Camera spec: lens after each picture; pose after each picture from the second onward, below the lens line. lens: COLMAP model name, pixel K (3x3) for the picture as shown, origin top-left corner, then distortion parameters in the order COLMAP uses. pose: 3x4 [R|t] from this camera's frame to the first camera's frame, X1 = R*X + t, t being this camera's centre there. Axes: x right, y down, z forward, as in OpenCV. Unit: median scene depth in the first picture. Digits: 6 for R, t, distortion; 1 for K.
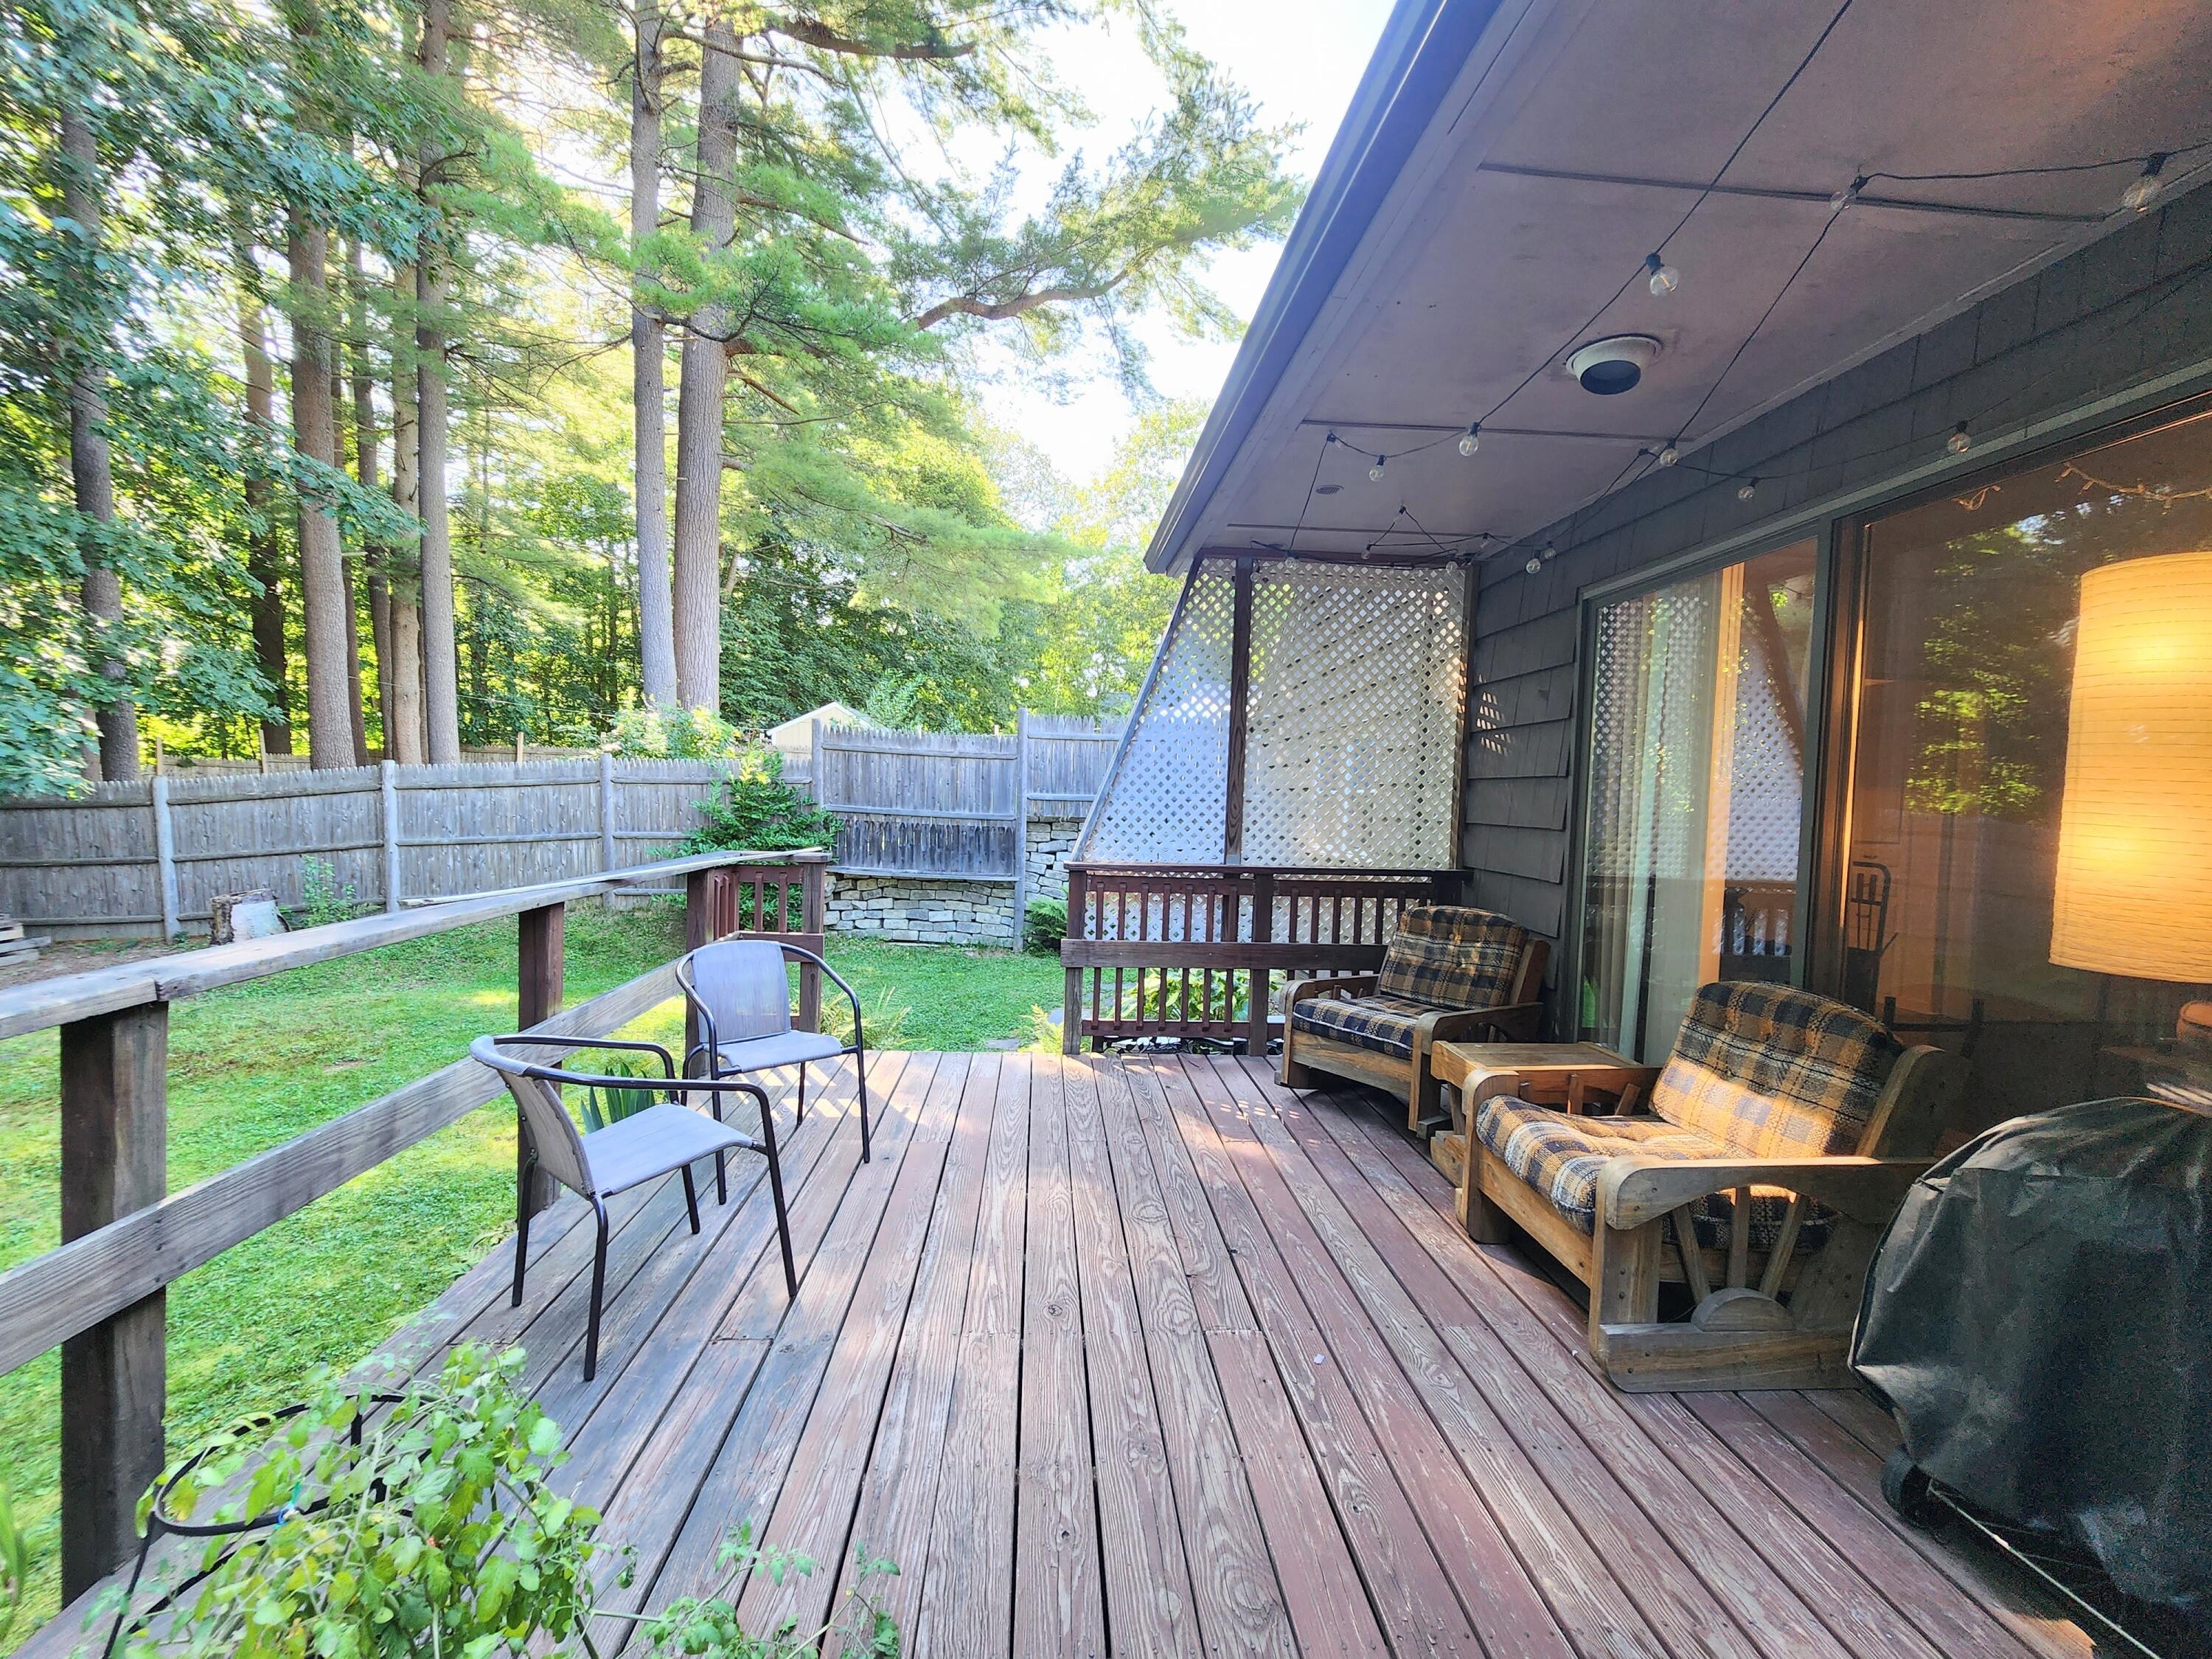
lens RADIAL K [[912.4, 0, 1102.0], [0, 912.4, 832.4], [0, 0, 1]] dist [0.003492, 0.000063]
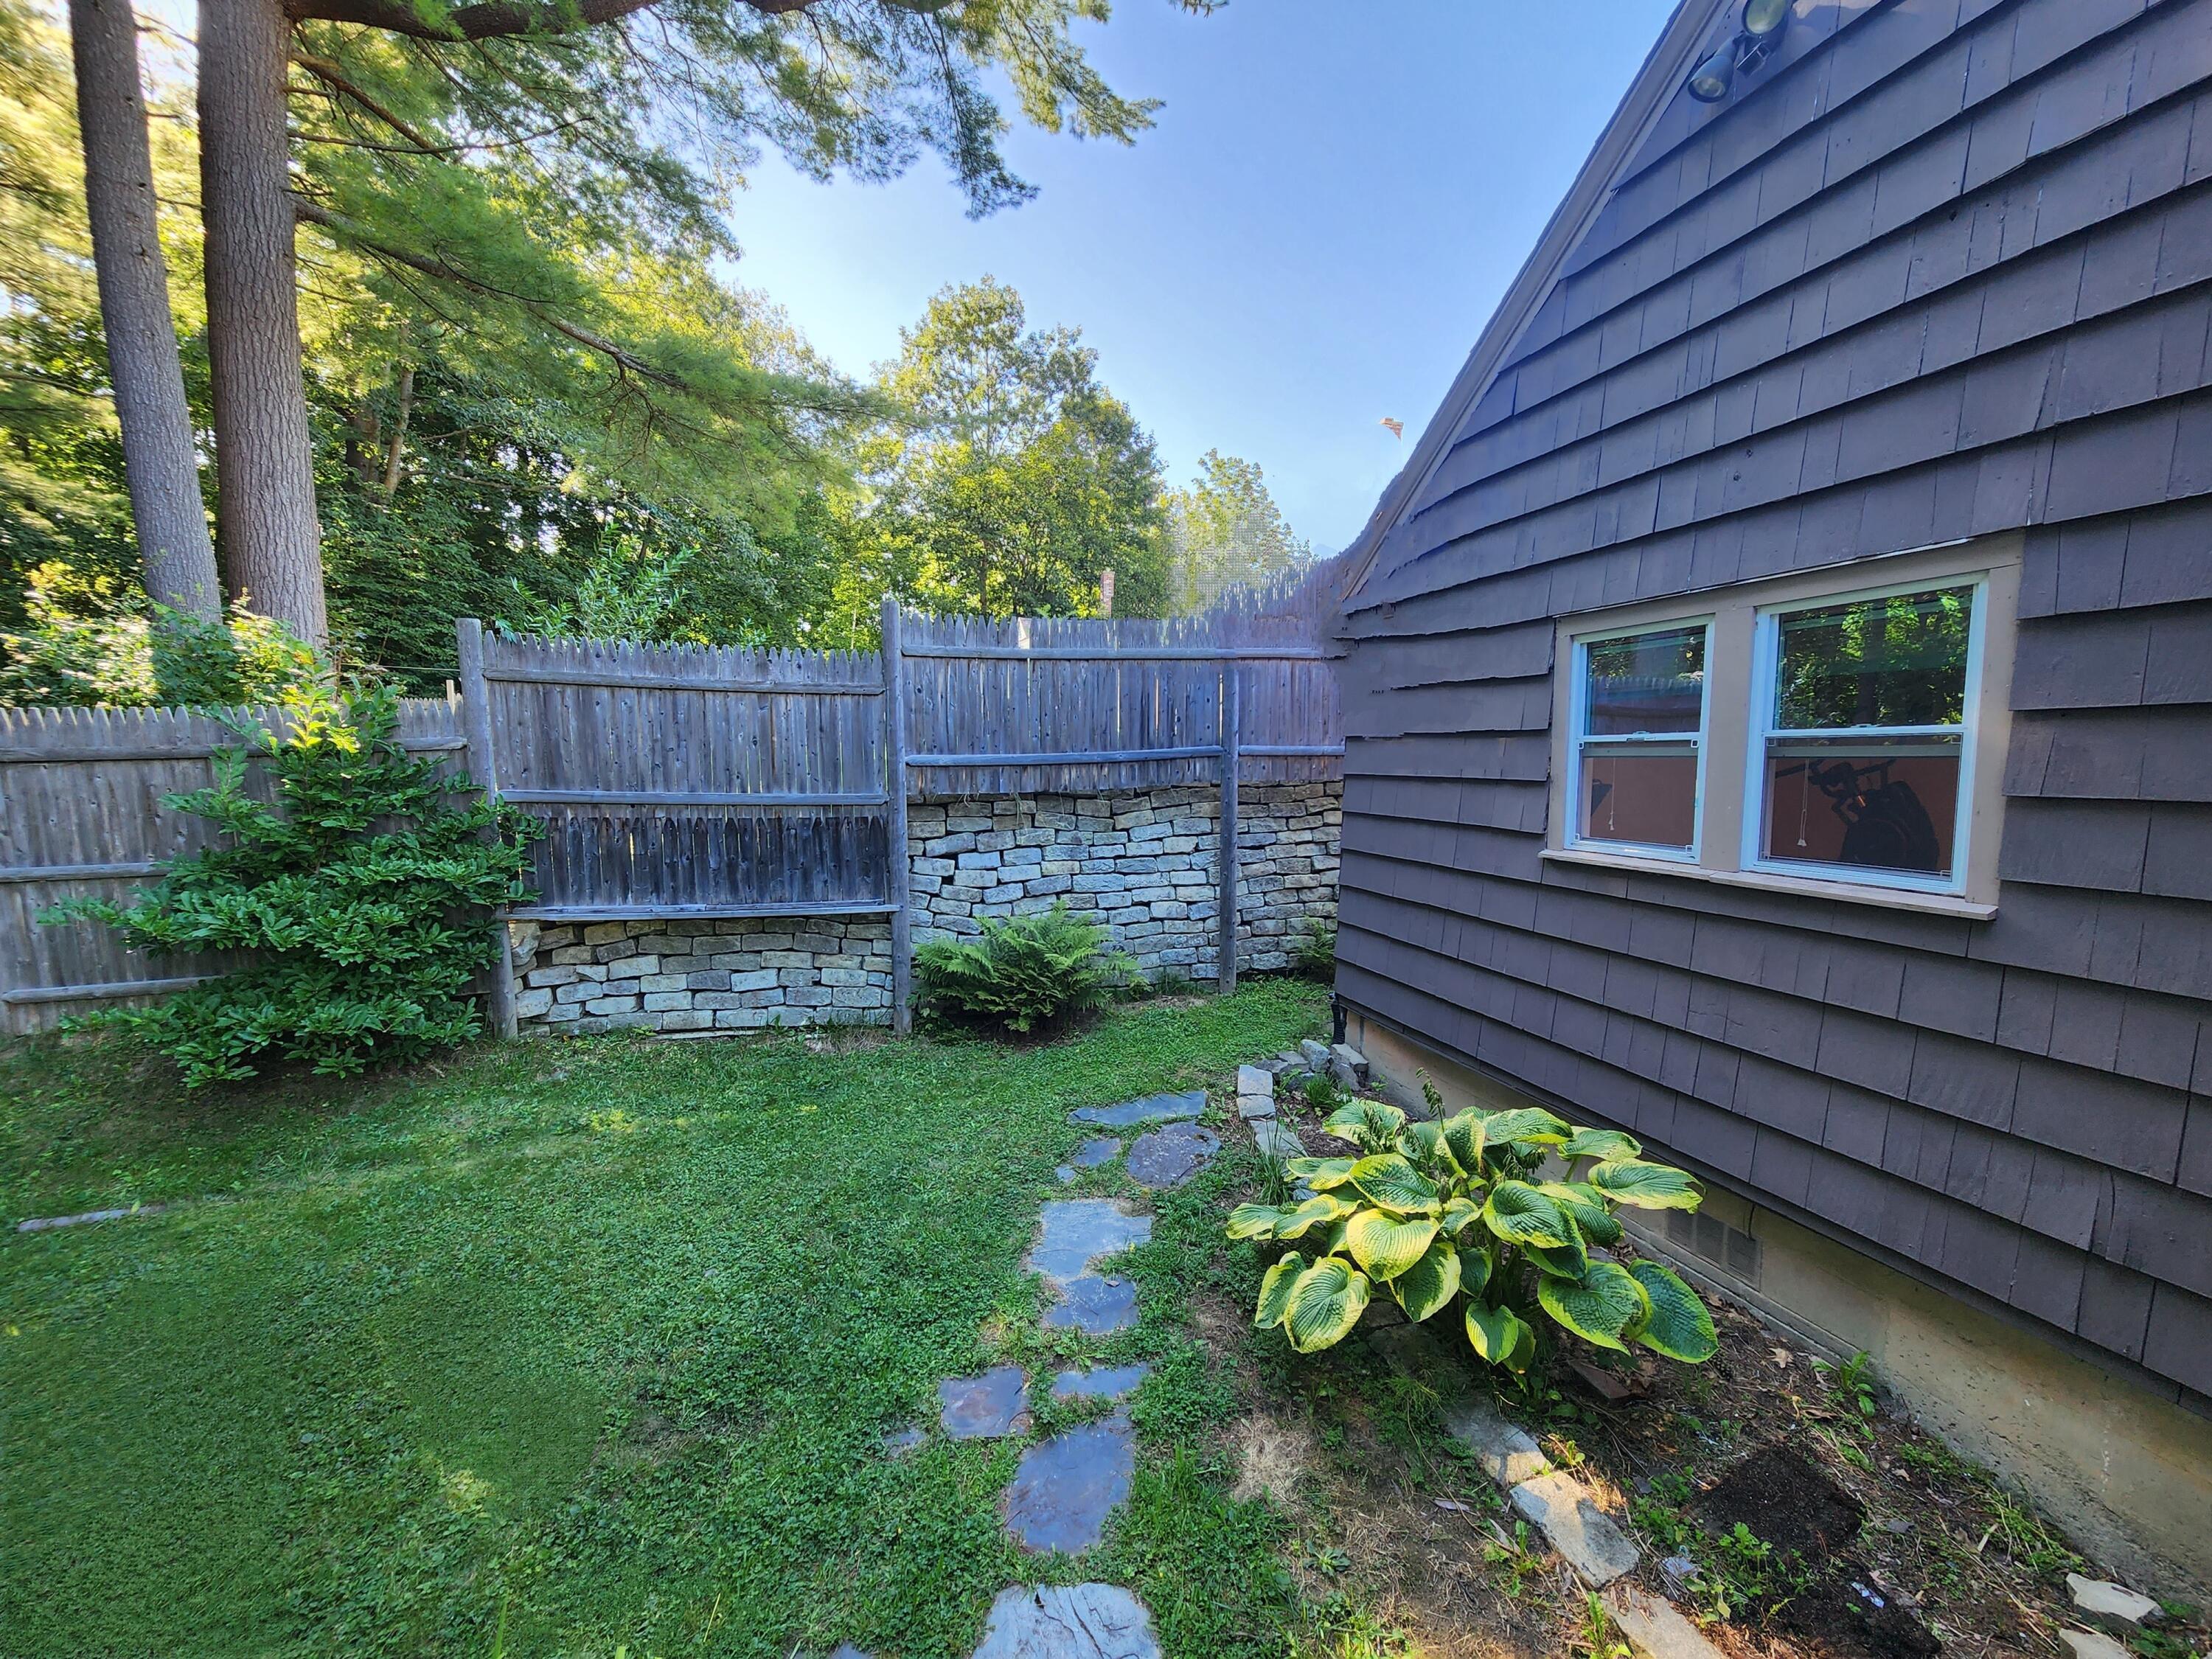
lens RADIAL K [[912.4, 0, 1115.4], [0, 912.4, 830.6], [0, 0, 1]] dist [0.003492, 0.000063]
pose [[0.970458, -0.052534, 0.235483, -0.090531], [0.039937, 0.997520, 0.057952, -0.023704], [-0.237944, -0.046835, 0.970149, 0.416646]]
